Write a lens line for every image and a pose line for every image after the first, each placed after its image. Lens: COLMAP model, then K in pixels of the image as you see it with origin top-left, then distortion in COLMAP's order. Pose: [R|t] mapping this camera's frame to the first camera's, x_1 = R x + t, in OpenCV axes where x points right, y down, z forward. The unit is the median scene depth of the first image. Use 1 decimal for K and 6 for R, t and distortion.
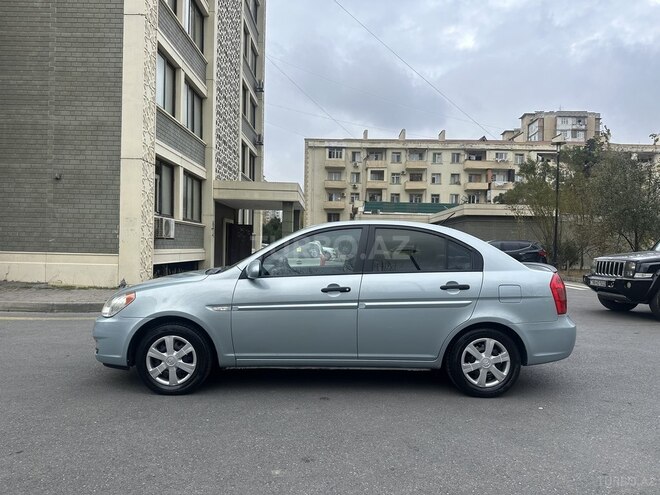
lens RADIAL K [[467.1, 0, 330.0], [0, 467.1, 247.5], [0, 0, 1]] dist [0.006569, 0.001491]
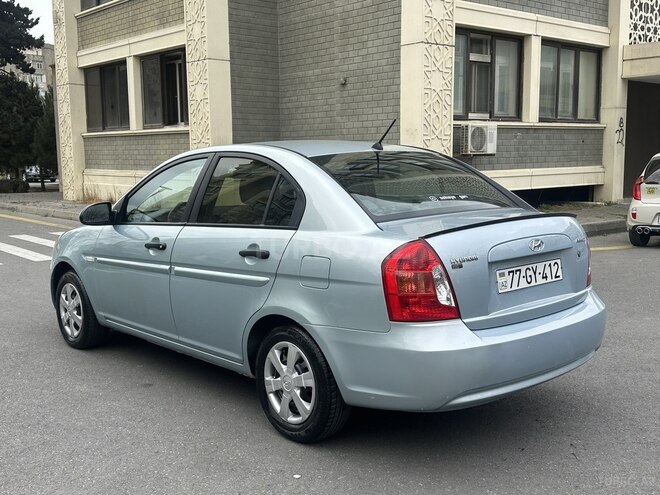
lens RADIAL K [[738.4, 0, 330.0], [0, 738.4, 247.5], [0, 0, 1]] dist [0.159146, -0.299928]
pose [[0.648696, 0.064445, -0.758314, 1.073670], [0.026844, 0.993851, 0.107425, -0.025832], [0.760574, -0.090042, 0.642977, 0.445532]]
